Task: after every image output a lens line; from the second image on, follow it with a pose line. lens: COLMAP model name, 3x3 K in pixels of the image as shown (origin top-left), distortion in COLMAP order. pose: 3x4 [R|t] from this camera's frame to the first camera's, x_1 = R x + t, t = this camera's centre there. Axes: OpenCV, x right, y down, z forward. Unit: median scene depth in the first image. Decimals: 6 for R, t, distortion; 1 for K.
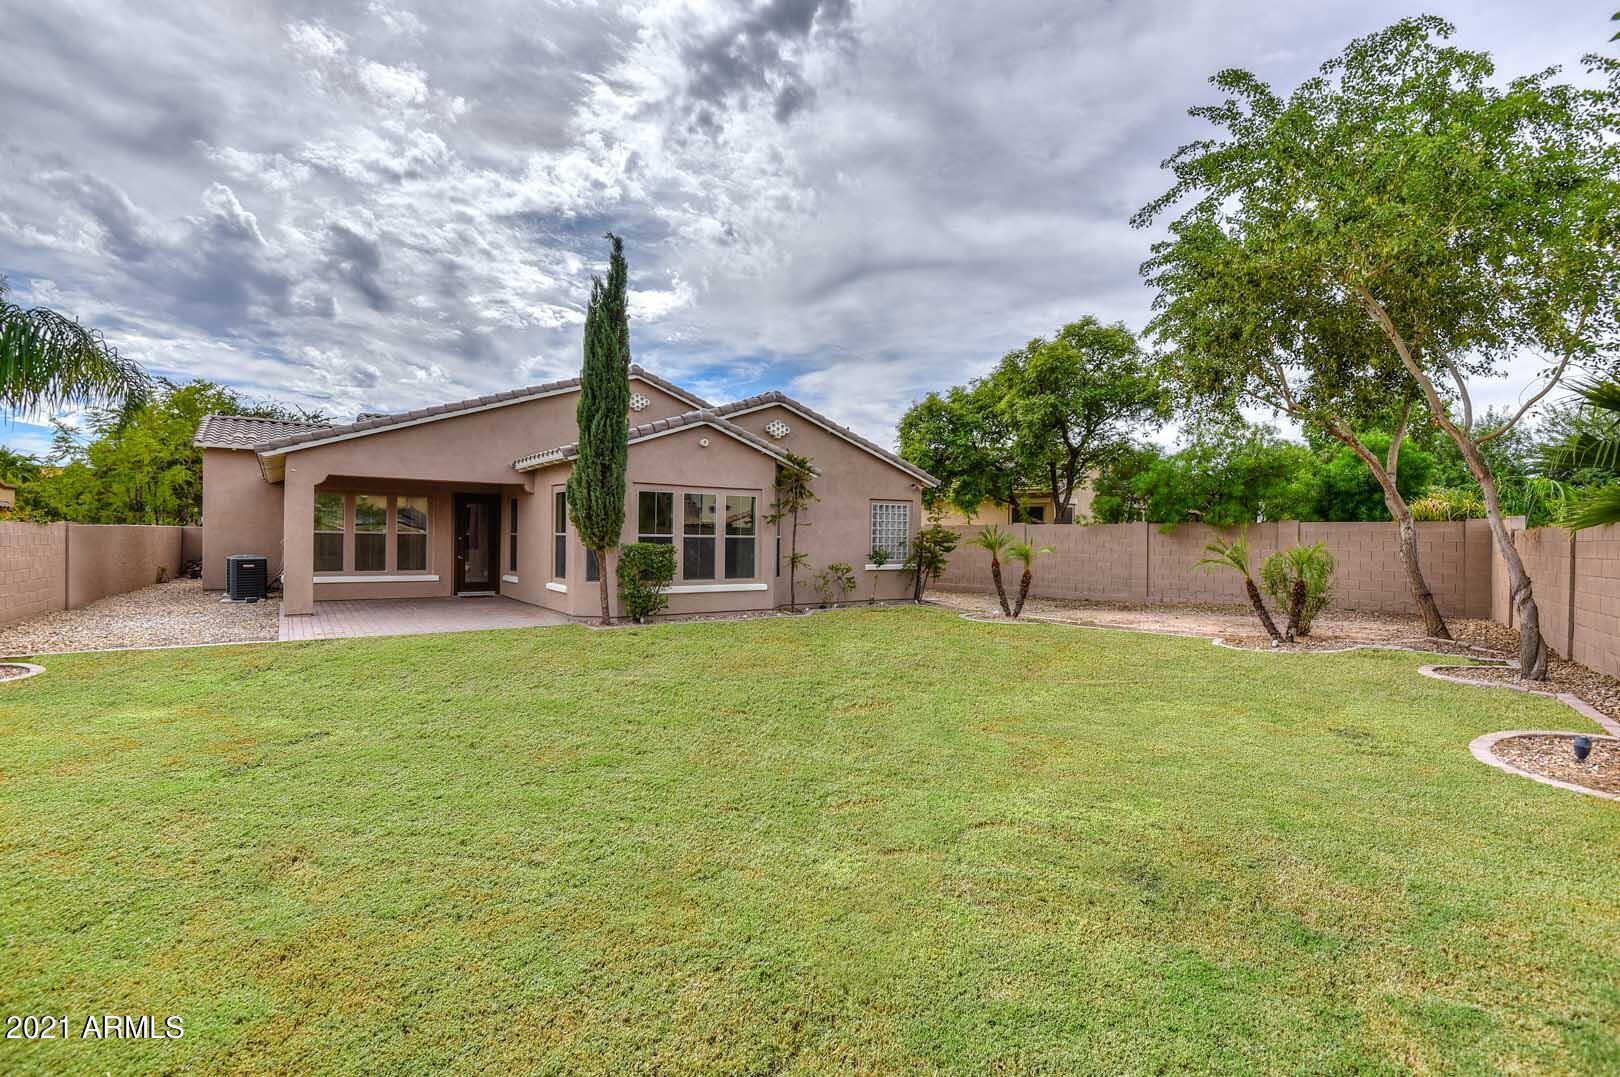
lens RADIAL K [[740.6, 0, 814.0], [0, 740.6, 538.8], [0, 0, 1]] dist [-0.004887, -0.014479]
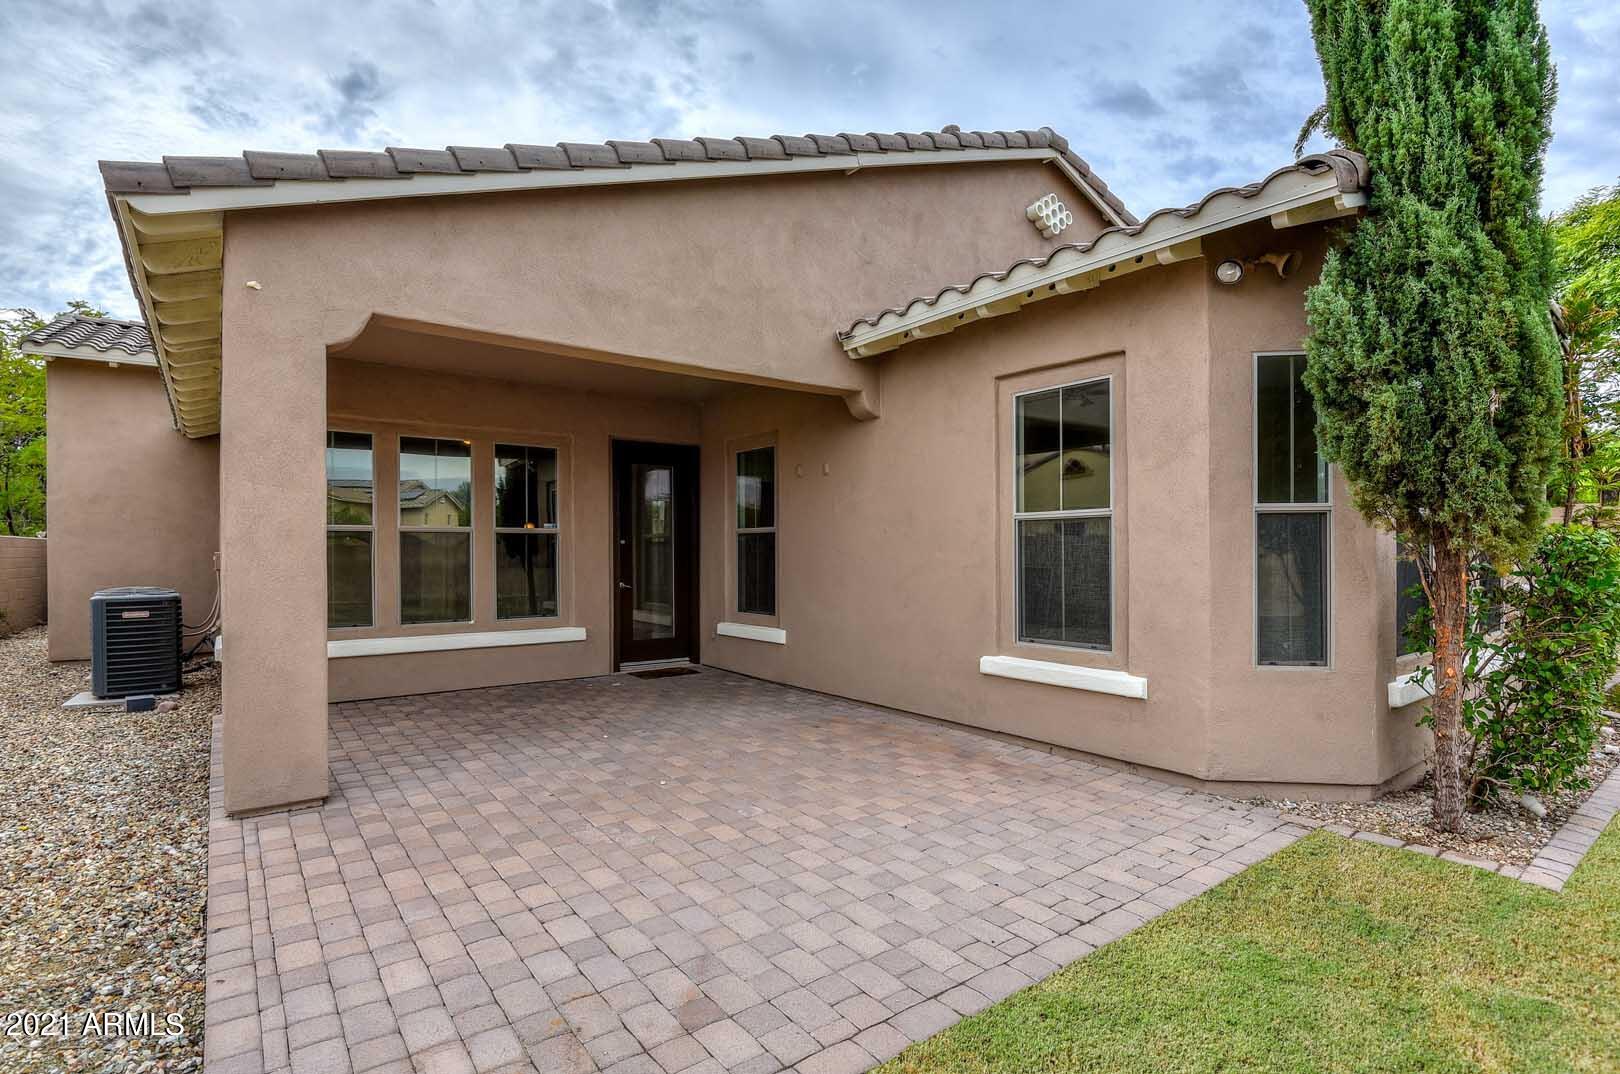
lens RADIAL K [[796.2, 0, 804.2], [0, 796.2, 540.0], [0, 0, 1]] dist [-0.028313, -0.001075]
pose [[0.999650, -0.019139, 0.018254, -0.395572], [0.019327, 0.999761, -0.010174, 0.005817], [-0.018055, 0.010523, 0.999782, 0.547808]]
